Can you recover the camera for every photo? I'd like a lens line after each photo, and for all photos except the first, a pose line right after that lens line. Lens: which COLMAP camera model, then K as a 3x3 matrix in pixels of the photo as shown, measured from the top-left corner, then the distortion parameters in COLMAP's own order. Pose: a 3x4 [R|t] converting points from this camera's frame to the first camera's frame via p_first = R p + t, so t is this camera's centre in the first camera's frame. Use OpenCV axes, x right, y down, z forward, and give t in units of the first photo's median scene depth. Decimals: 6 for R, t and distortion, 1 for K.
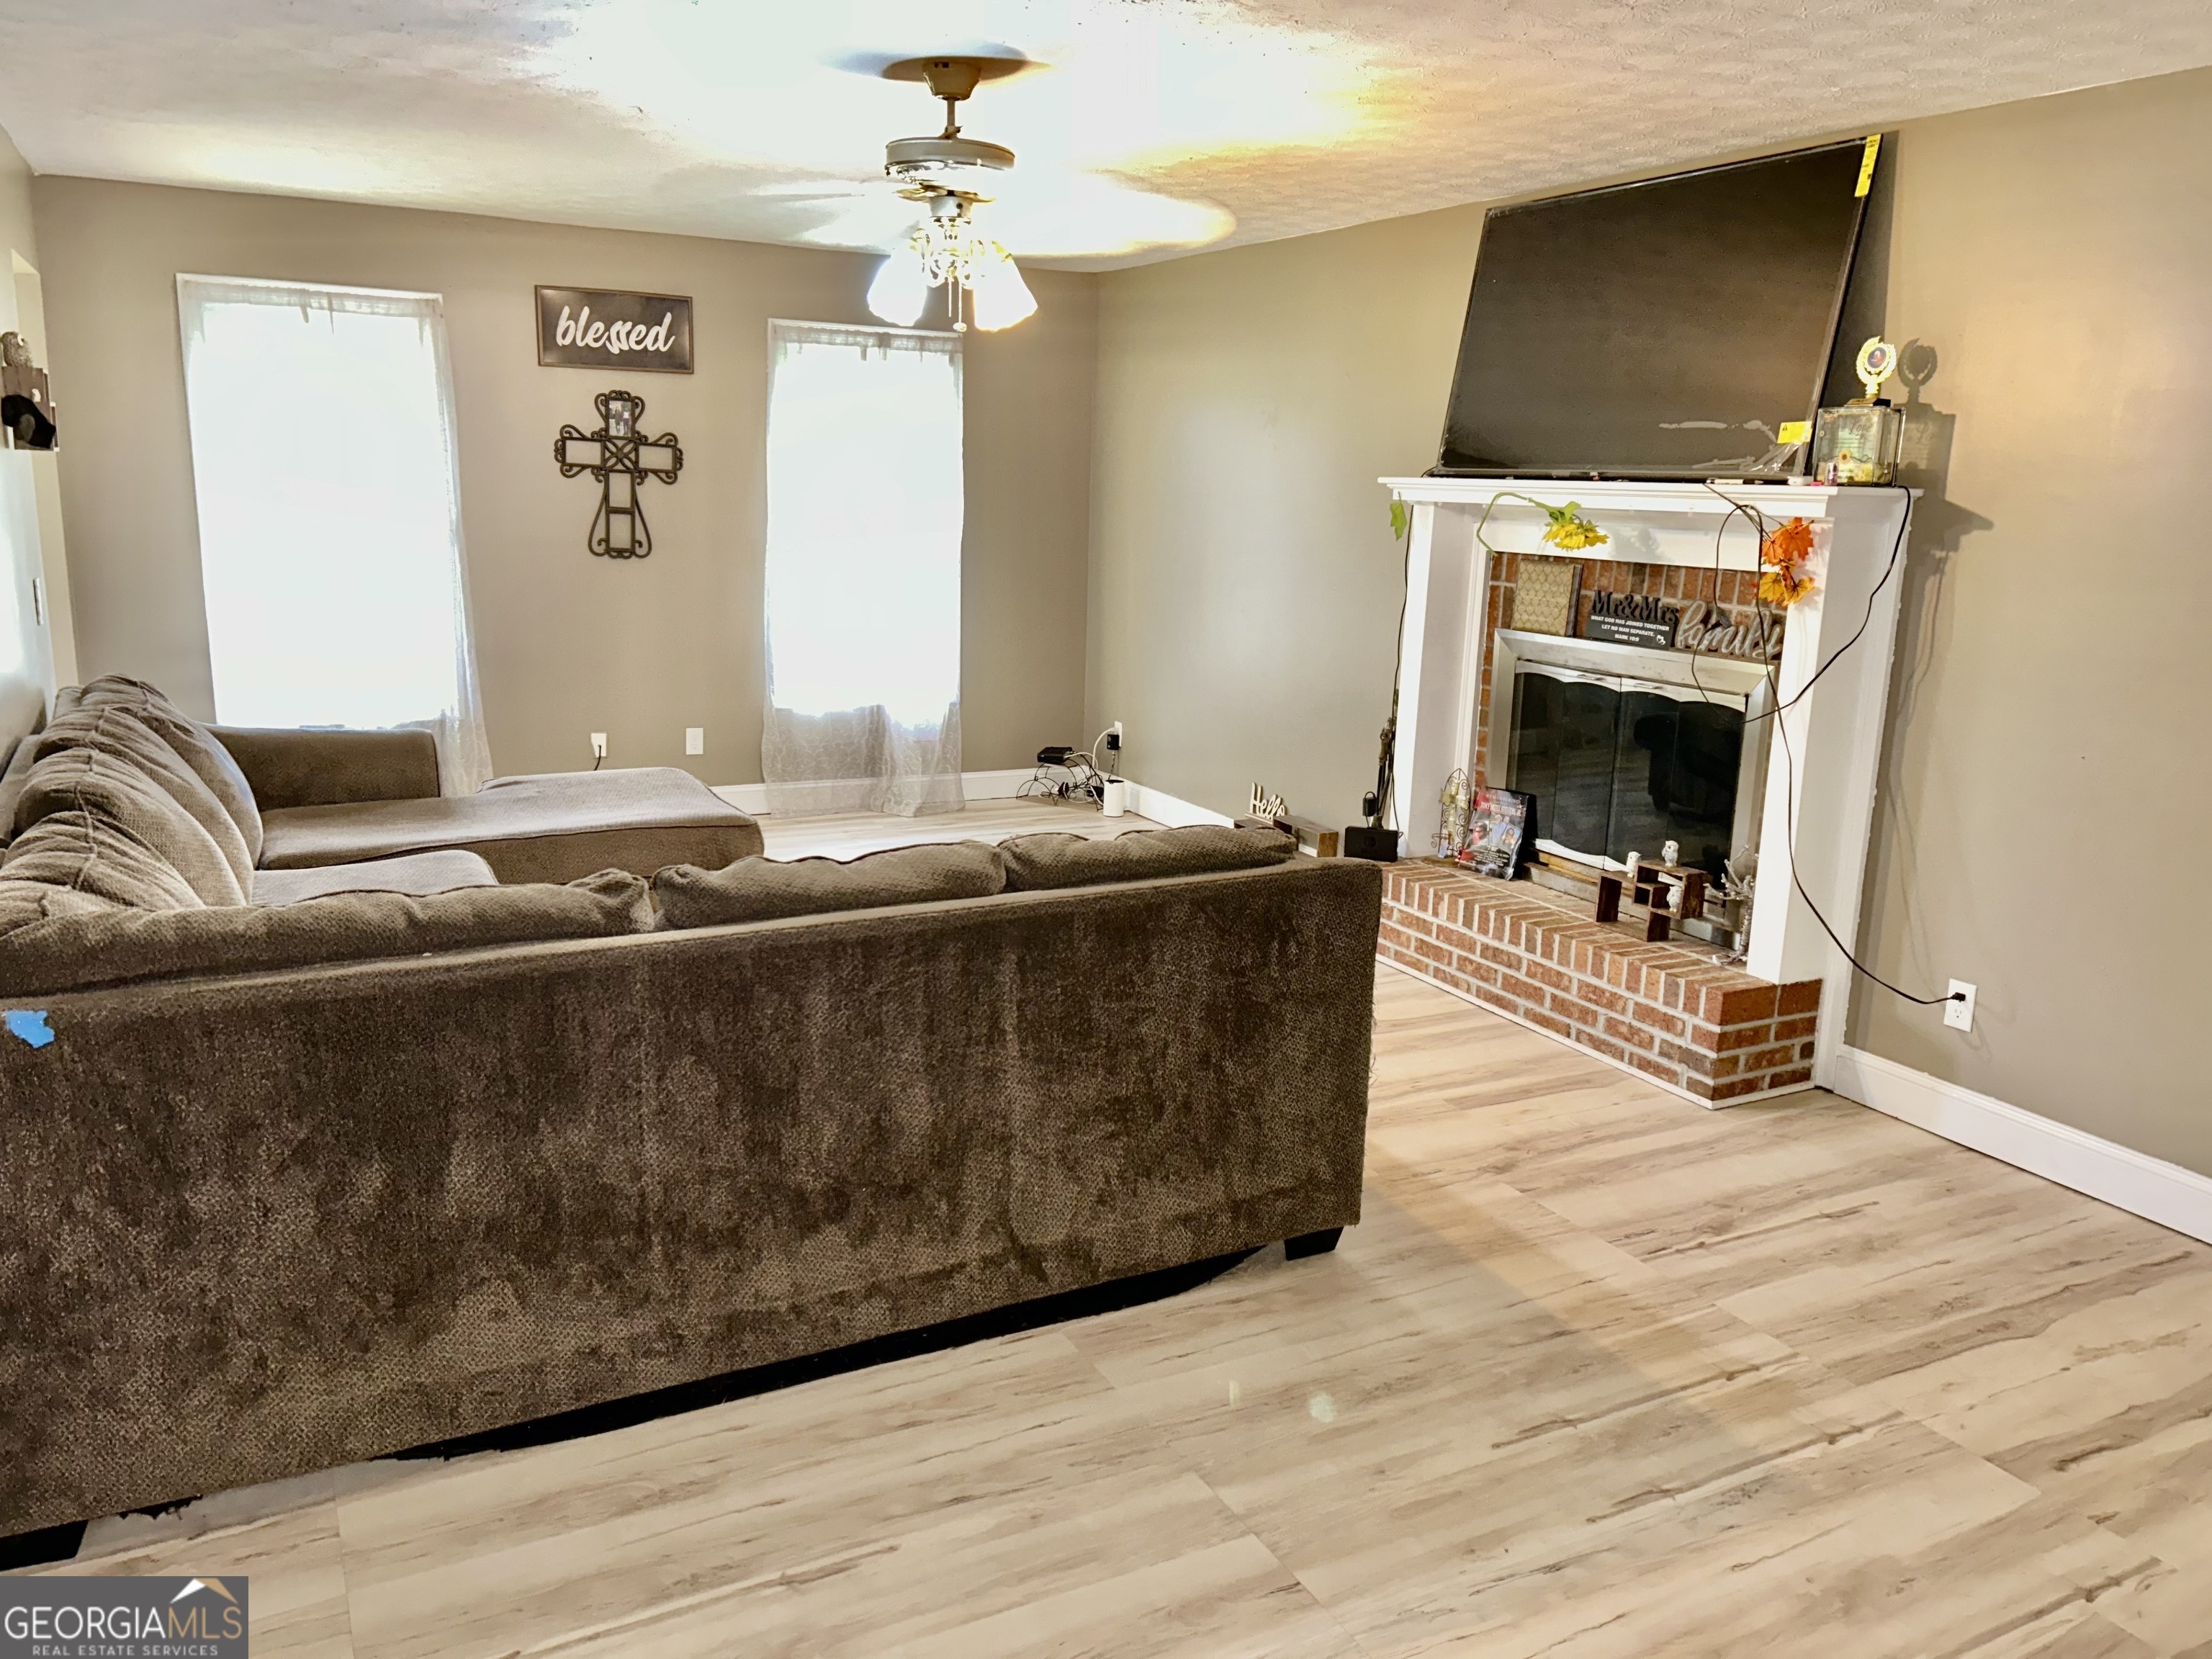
lens RADIAL K [[1672.6, 0, 1102.1], [0, 1672.6, 829.4], [0, 0, 1]] dist [-0.004940, -0.002298]
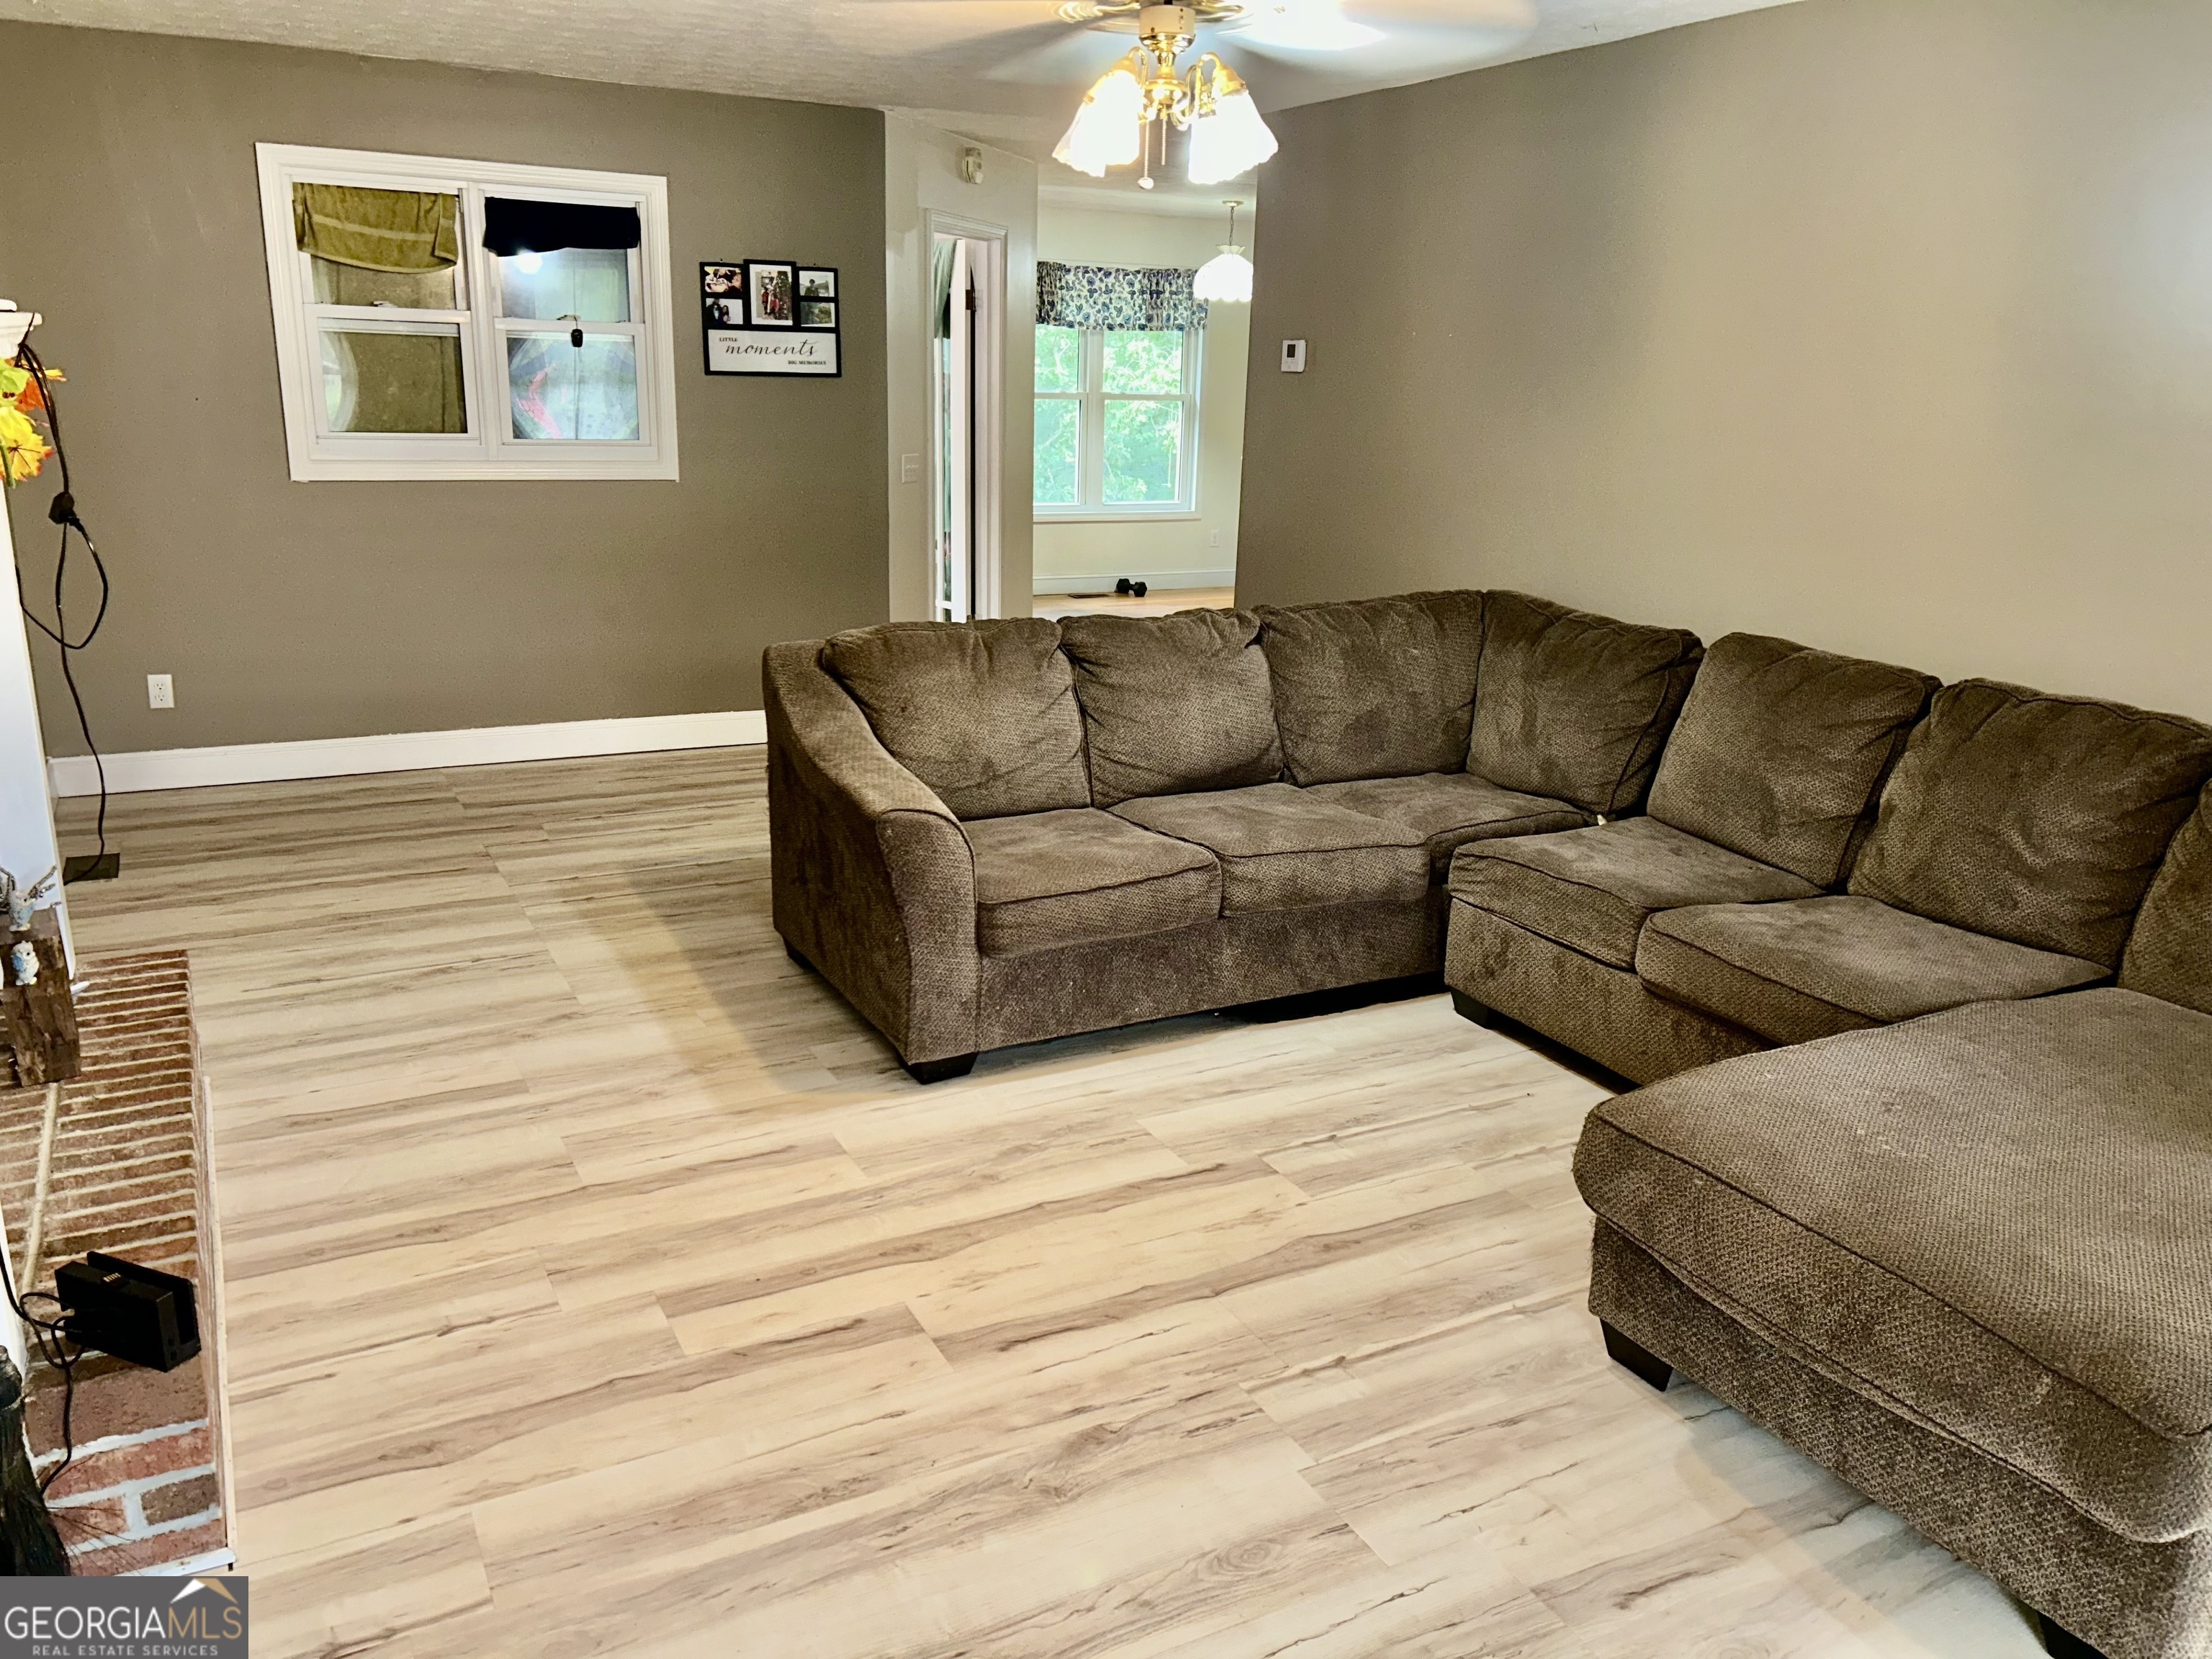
lens RADIAL K [[1672.6, 0, 1106.9], [0, 1672.6, 828.1], [0, 0, 1]] dist [-0.004940, -0.002298]
pose [[-0.998535, -0.052777, -0.011926, -0.076892], [-0.052076, 0.877573, 0.476607, -0.432064], [-0.014688, 0.476530, -0.879036, 1.985337]]
